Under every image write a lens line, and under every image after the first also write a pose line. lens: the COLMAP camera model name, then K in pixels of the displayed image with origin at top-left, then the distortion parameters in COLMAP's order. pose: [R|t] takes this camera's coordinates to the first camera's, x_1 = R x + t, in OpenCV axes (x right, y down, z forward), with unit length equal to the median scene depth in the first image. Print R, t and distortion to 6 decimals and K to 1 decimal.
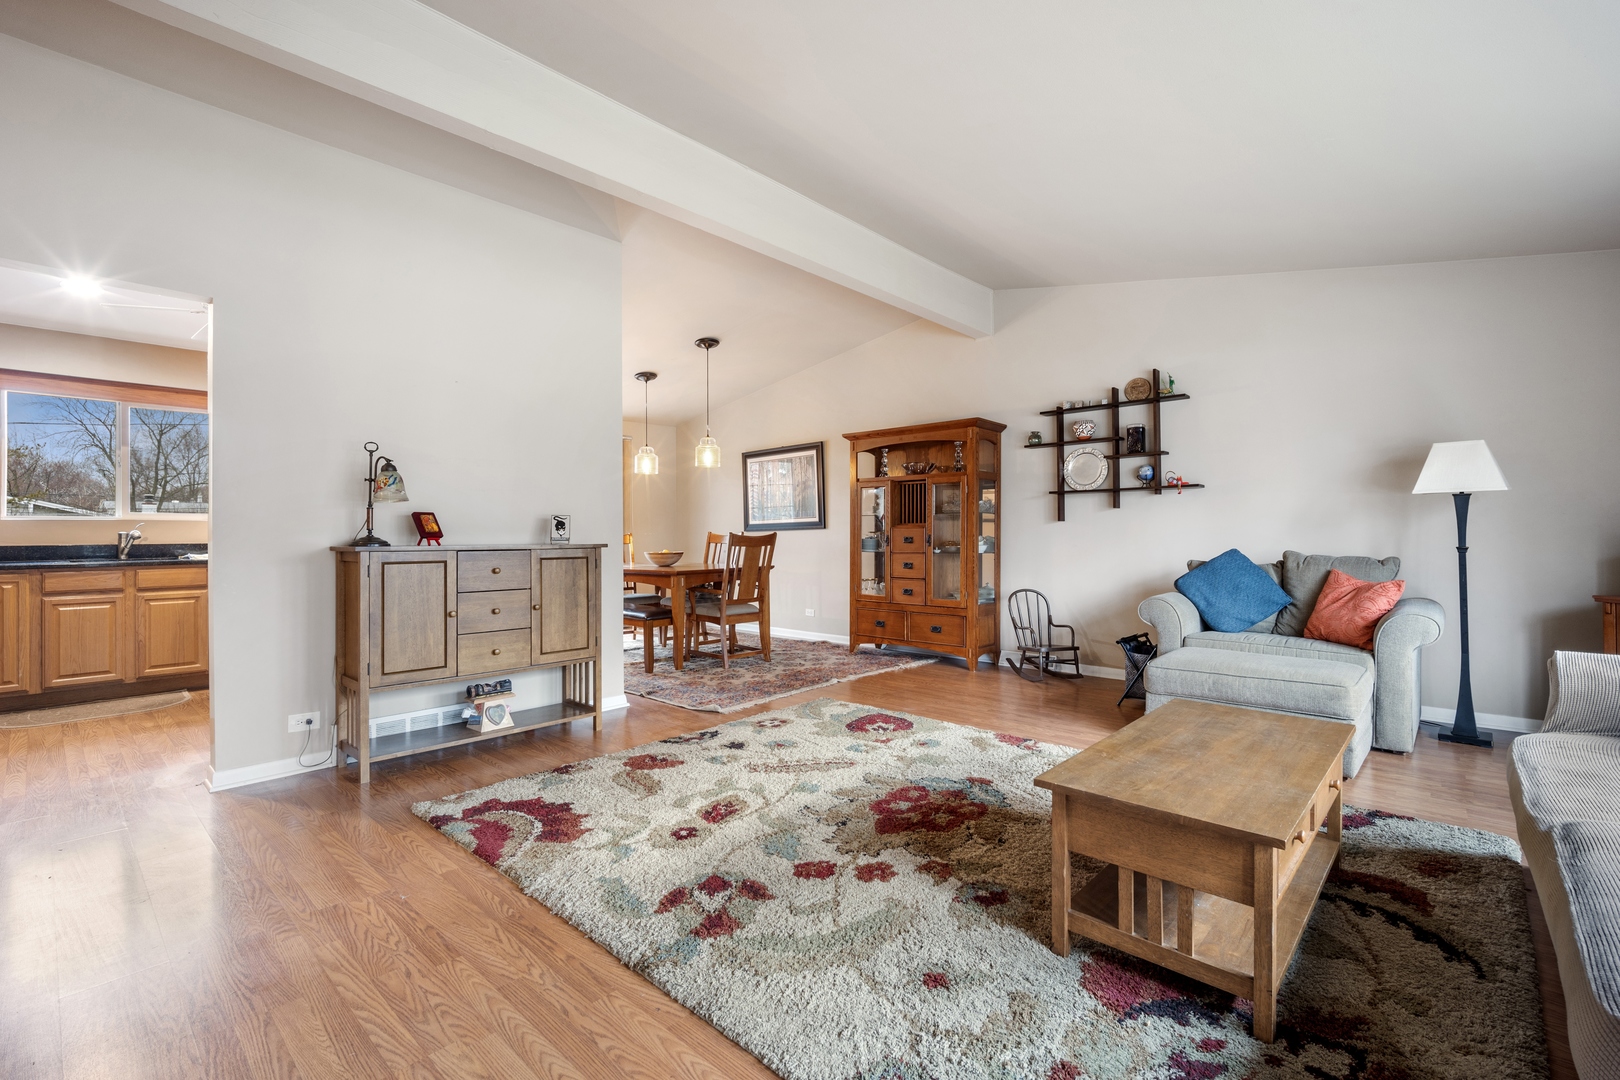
lens RADIAL K [[710.1, 0, 811.0], [0, 710.1, 531.5], [0, 0, 1]] dist [-0.003938, 0.001418]
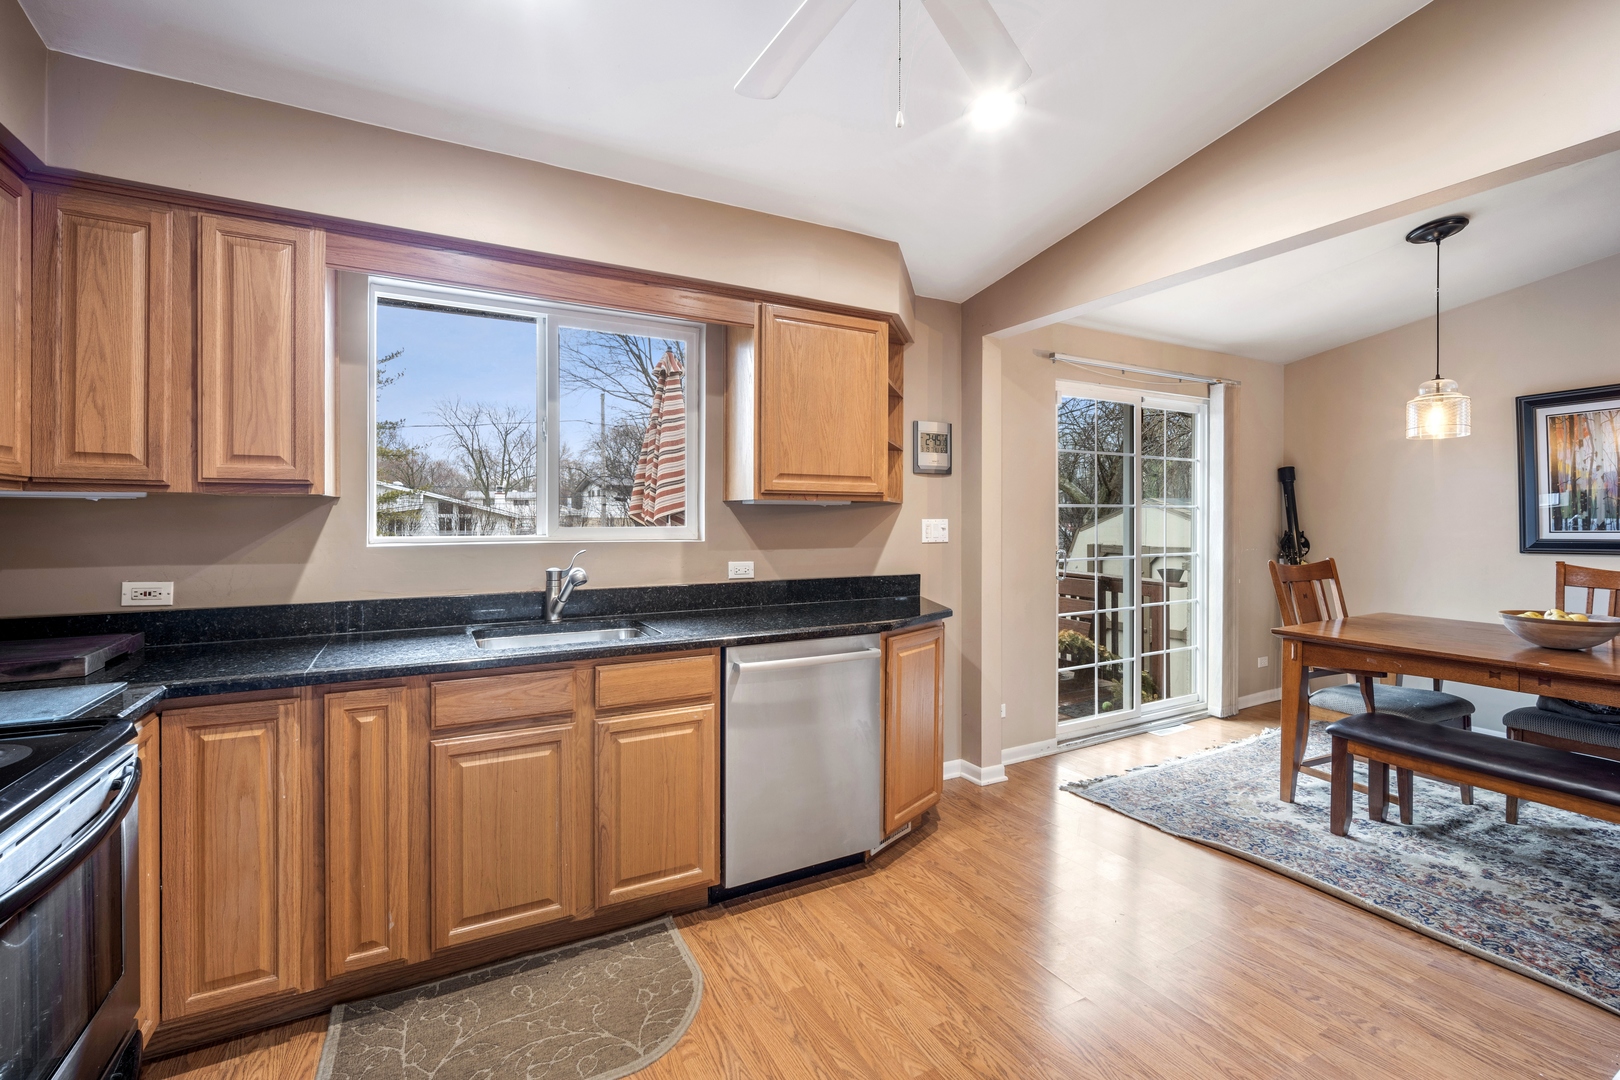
lens RADIAL K [[710.1, 0, 815.4], [0, 710.1, 526.8], [0, 0, 1]] dist [-0.003938, 0.001418]
pose [[0.946738, 0.010708, -0.321825, -0.549725], [-0.006858, 0.999891, 0.013095, -0.031679], [0.321930, -0.010190, 0.946708, 0.505560]]
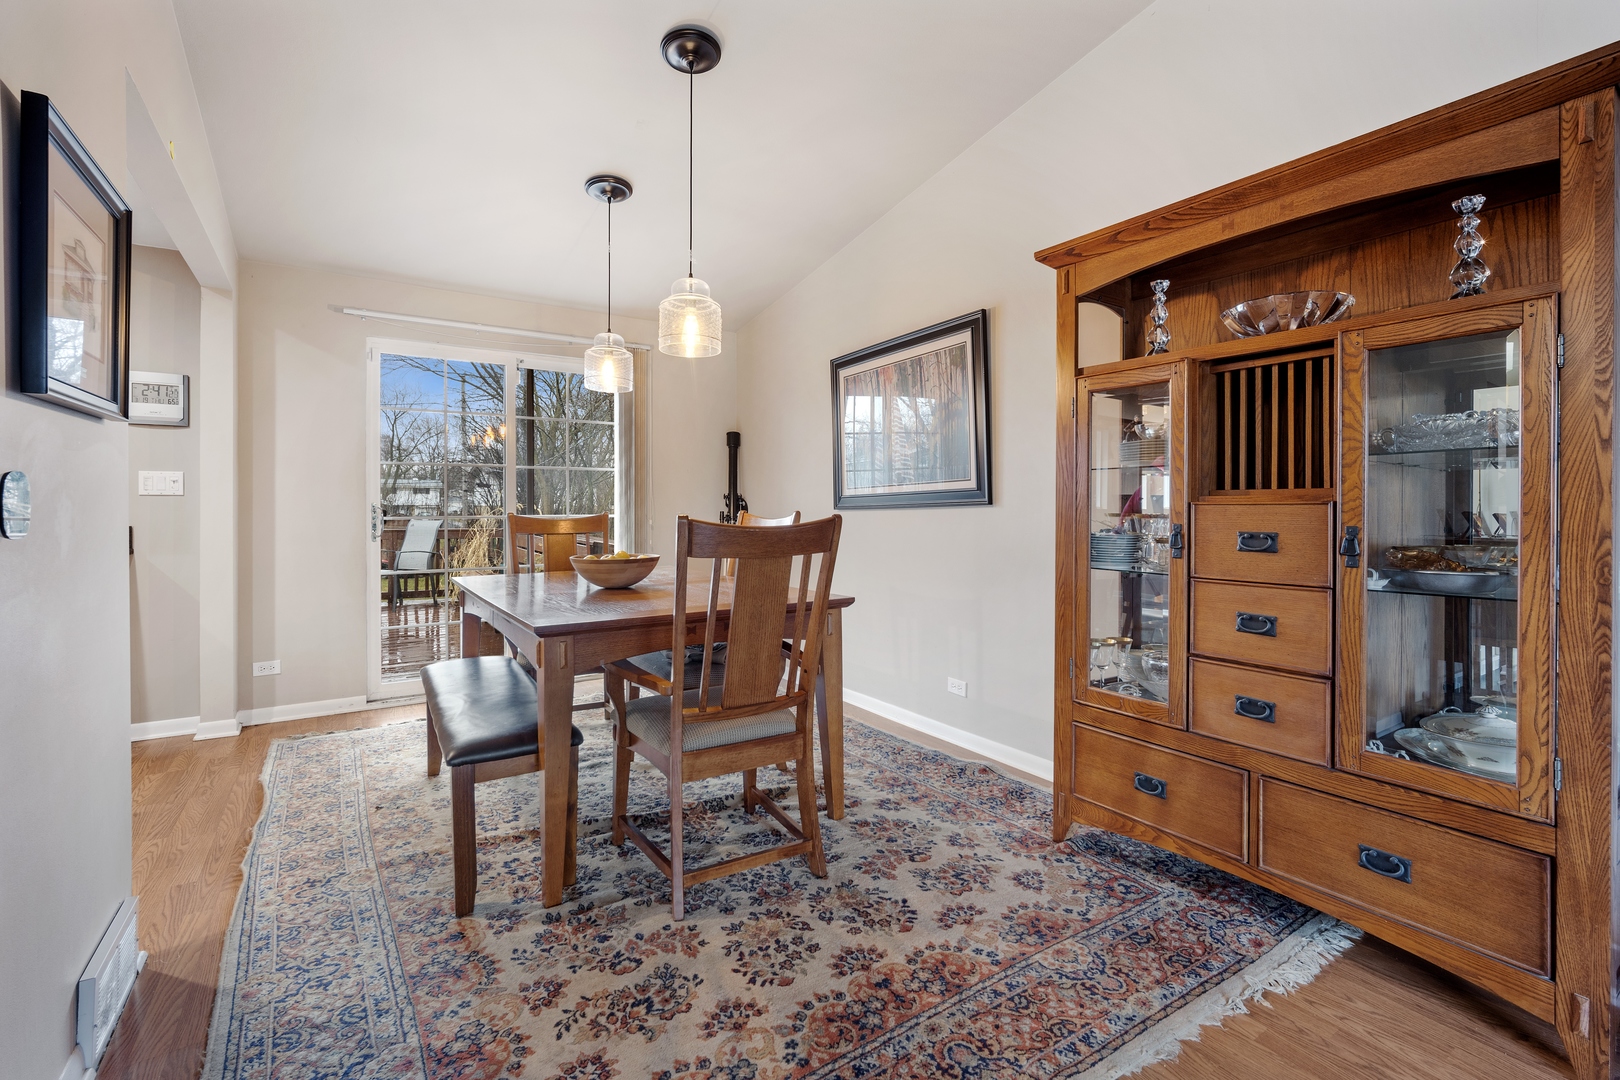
lens RADIAL K [[710.1, 0, 809.1], [0, 710.1, 501.7], [0, 0, 1]] dist [-0.003938, 0.001418]
pose [[0.968571, 0.001524, -0.248731, 0.024820], [-0.003359, 0.999970, -0.006953, -0.003124], [0.248713, 0.007570, 0.968548, 0.669234]]
